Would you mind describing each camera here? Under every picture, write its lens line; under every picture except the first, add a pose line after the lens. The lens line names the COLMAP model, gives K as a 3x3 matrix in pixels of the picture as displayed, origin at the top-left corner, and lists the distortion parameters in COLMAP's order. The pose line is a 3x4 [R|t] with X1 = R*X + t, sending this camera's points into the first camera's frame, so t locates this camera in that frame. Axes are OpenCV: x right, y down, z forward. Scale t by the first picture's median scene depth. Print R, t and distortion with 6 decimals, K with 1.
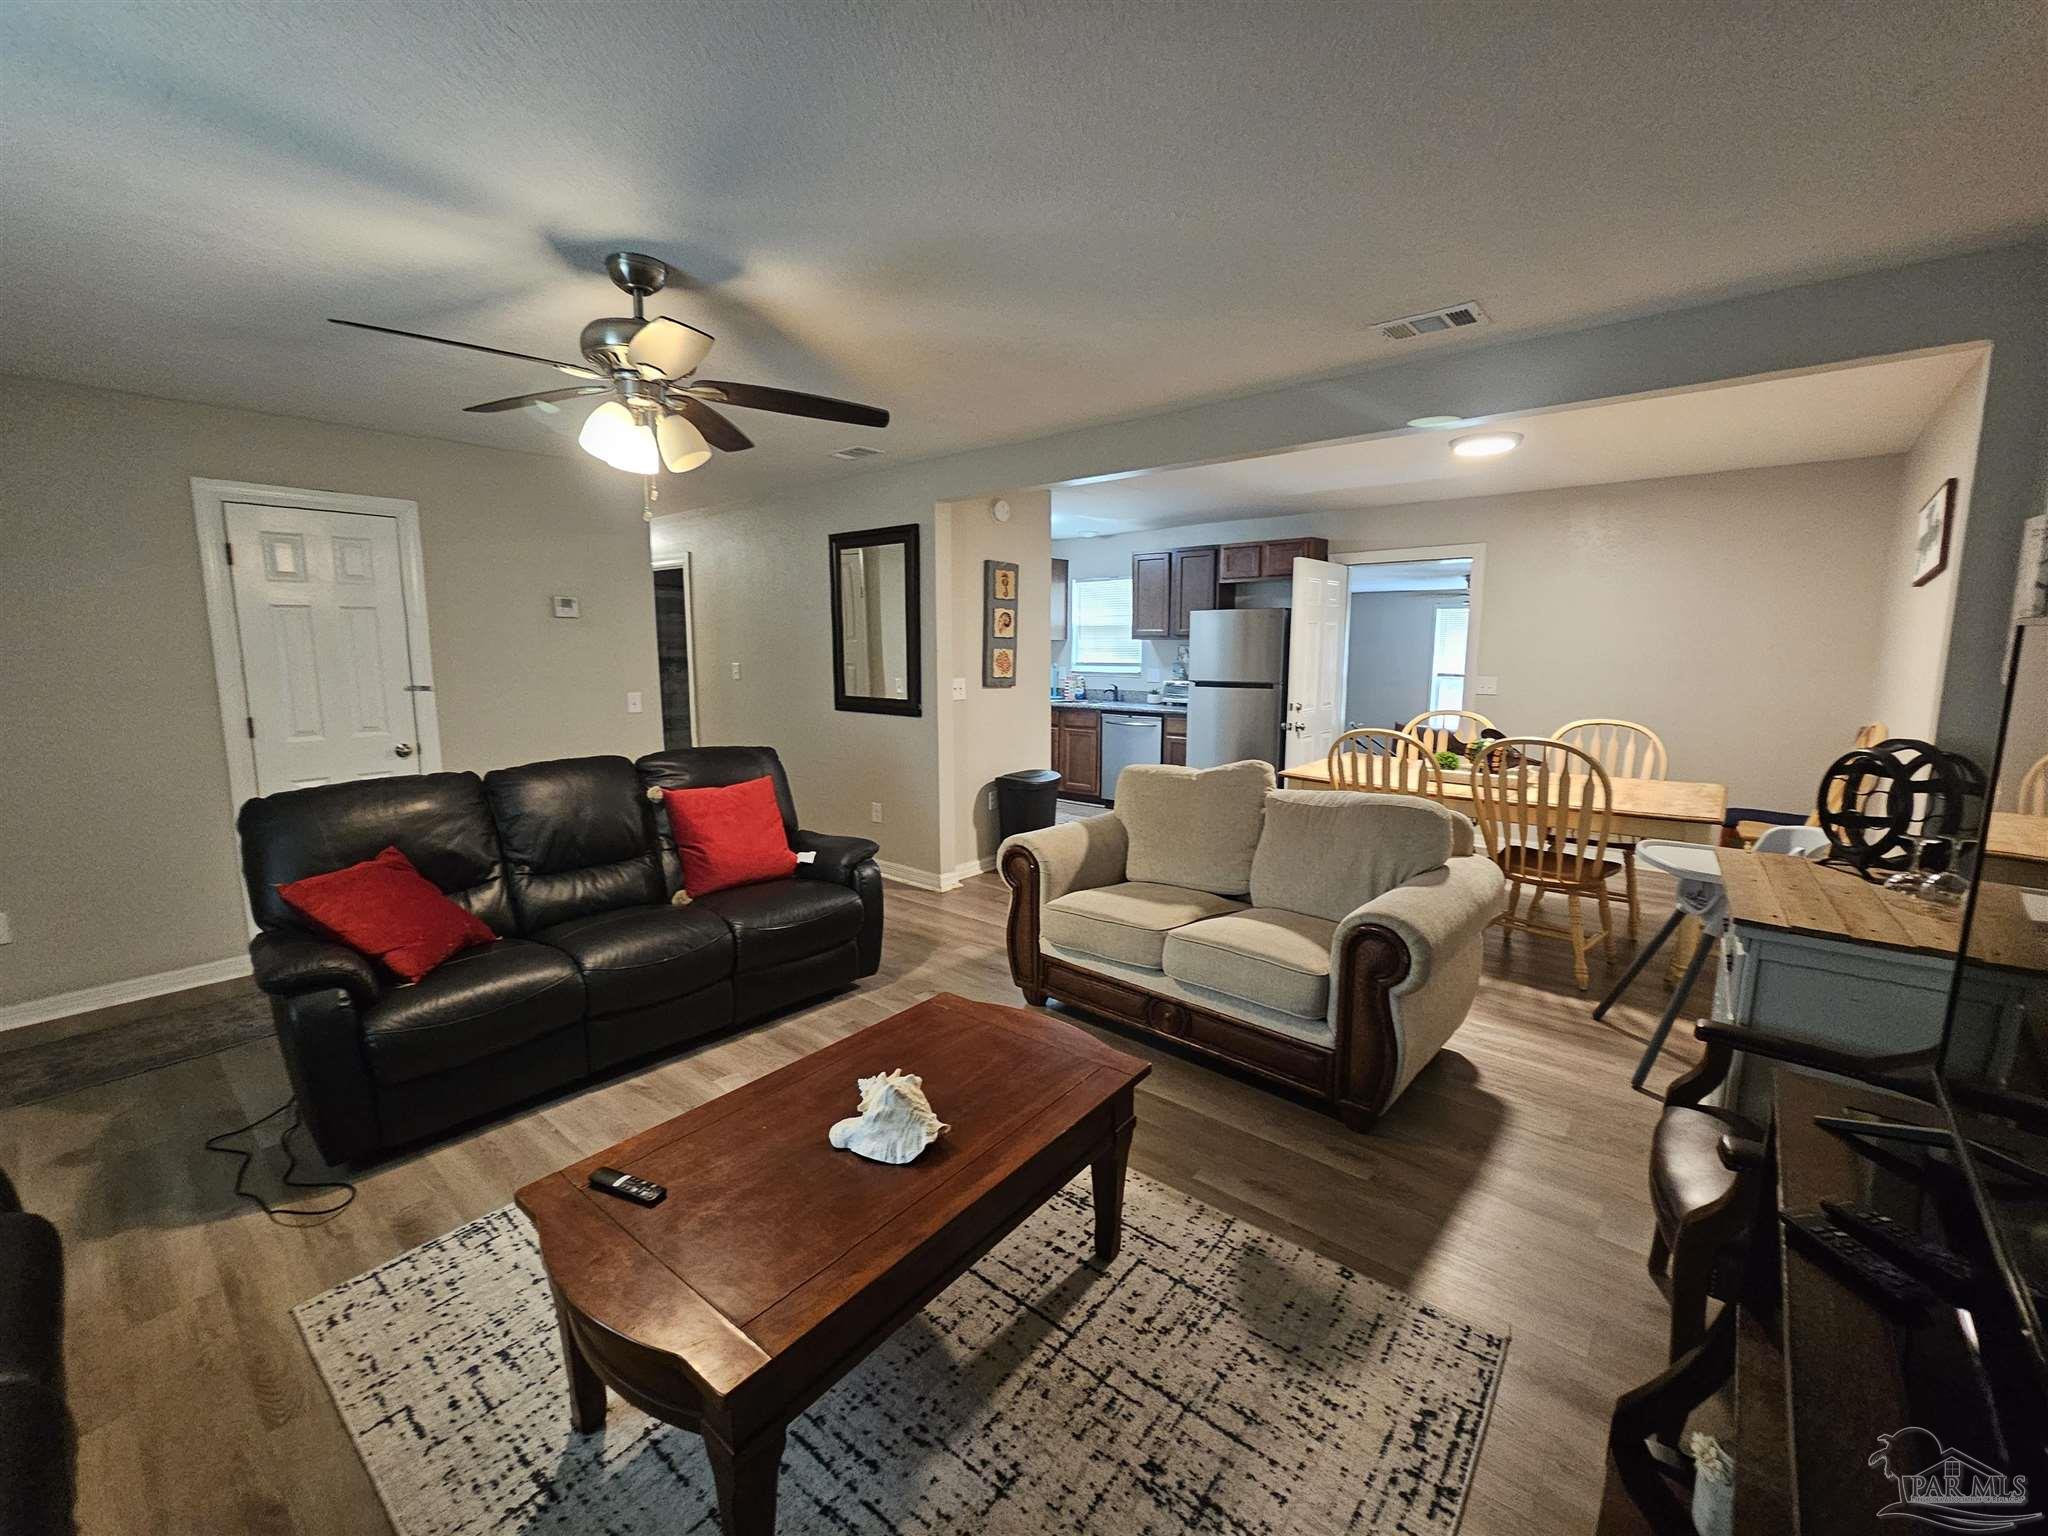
lens RADIAL K [[838.9, 0, 1026.4], [0, 838.9, 762.4], [0, 0, 1]] dist [-0.000785, 0.001060]
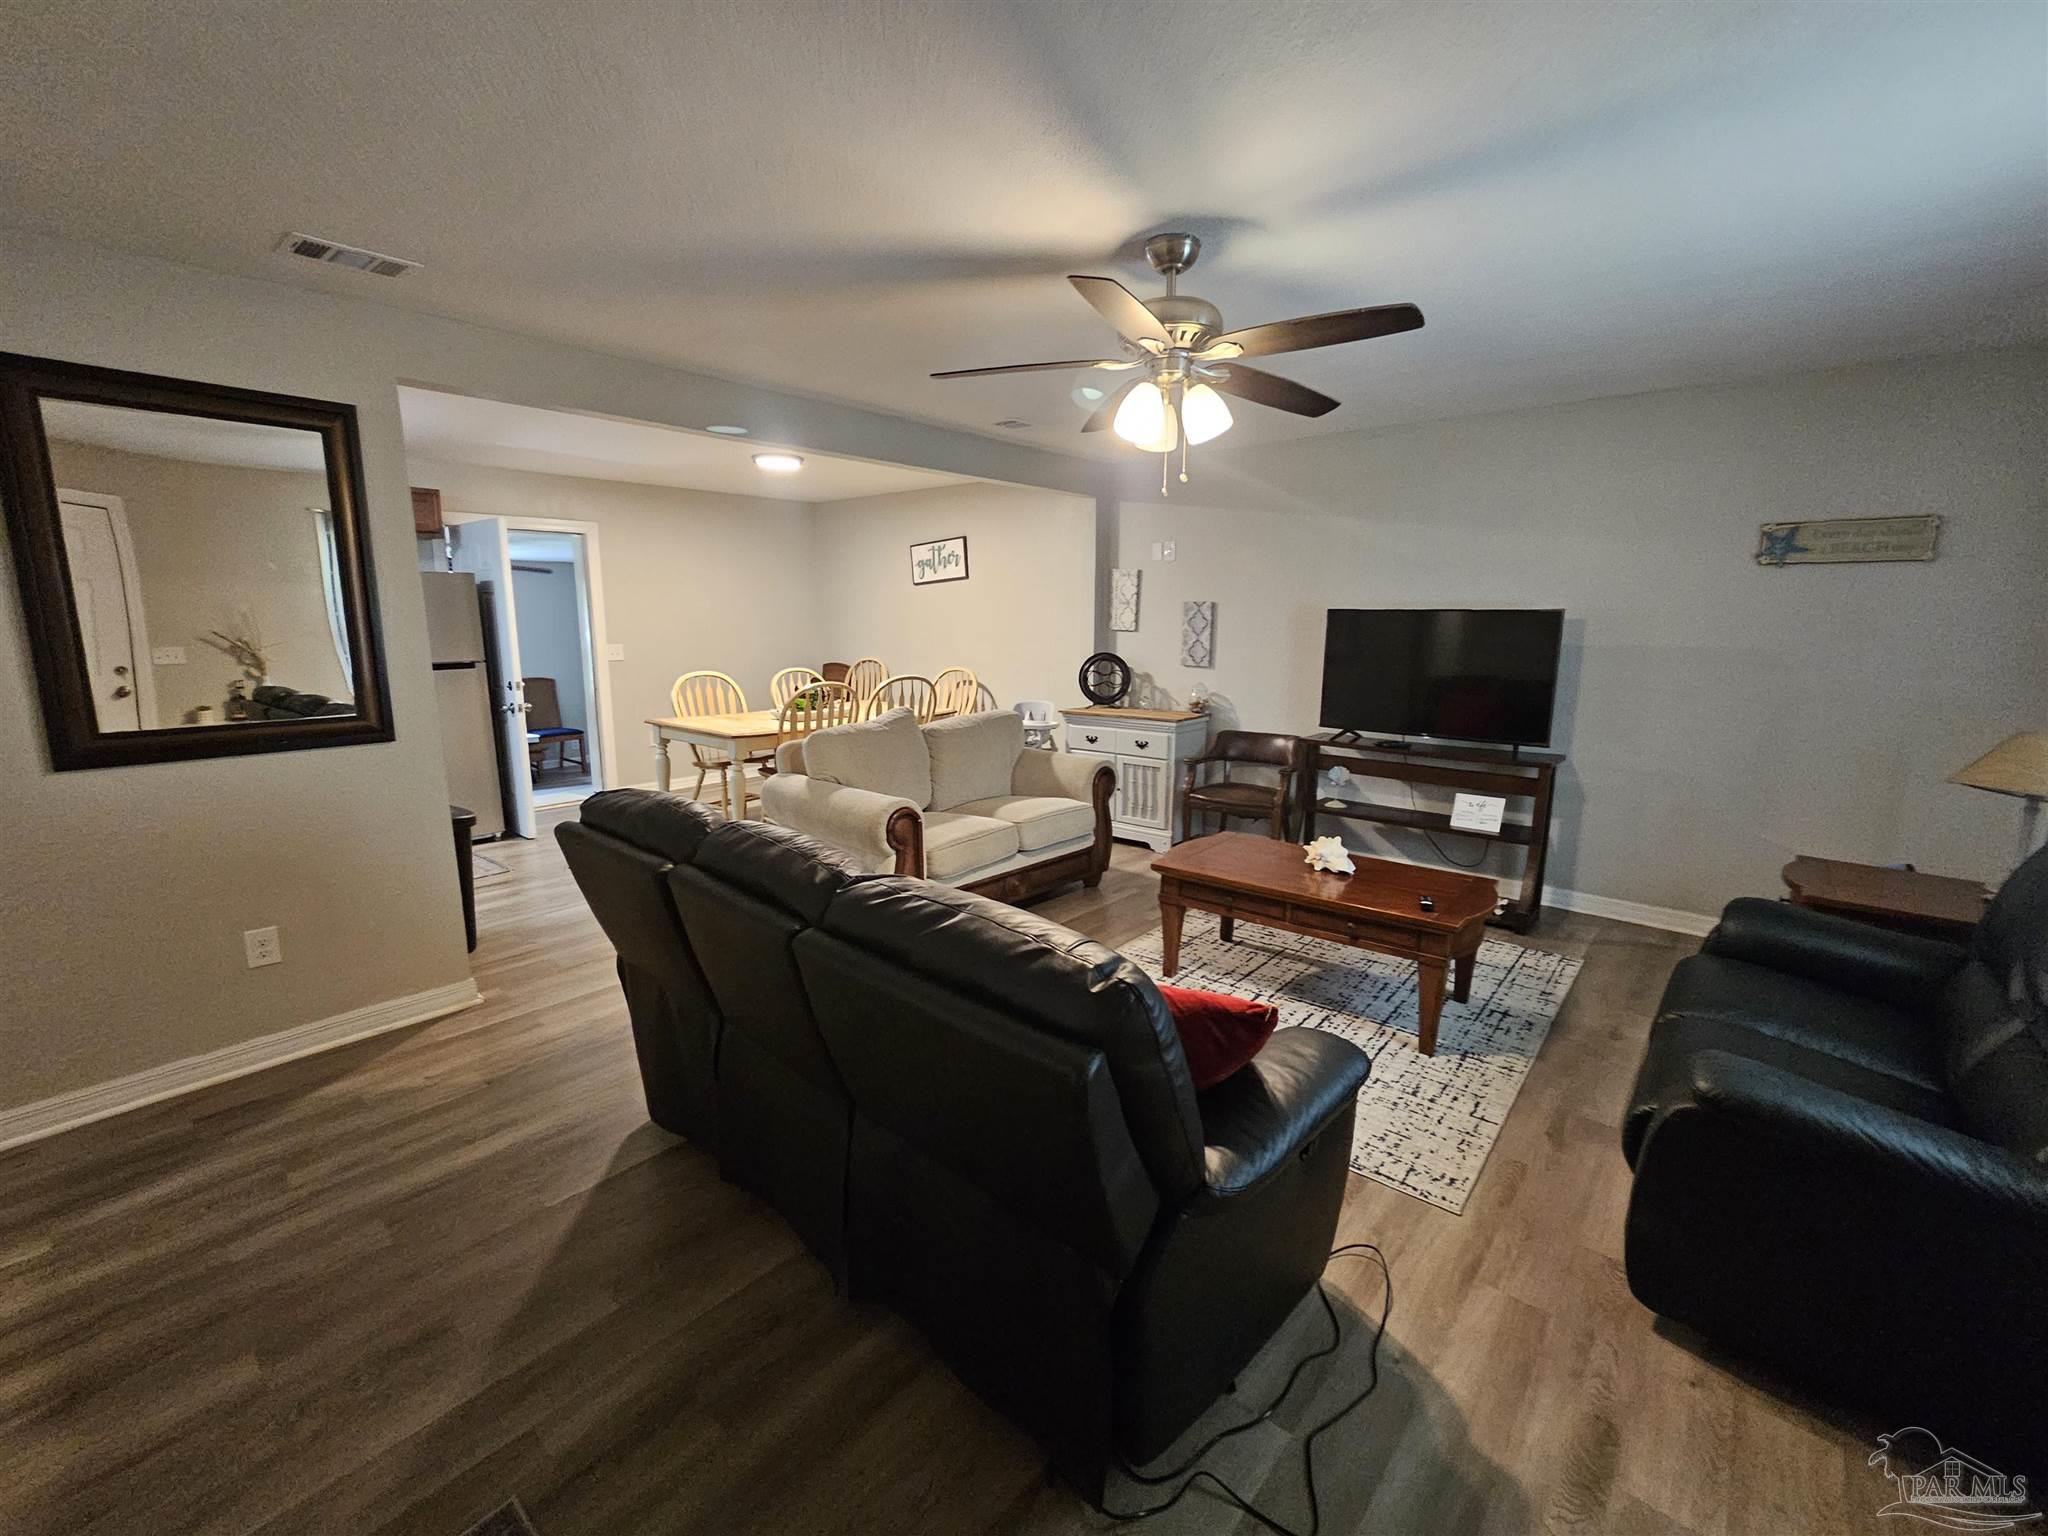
lens RADIAL K [[838.9, 0, 1022.5], [0, 838.9, 761.5], [0, 0, 1]] dist [-0.000785, 0.001060]
pose [[0.029503, -0.179109, 0.983387, -1.890058], [0.136161, 0.975365, 0.173563, -0.222215], [-0.990247, 0.128779, 0.053164, 1.438651]]
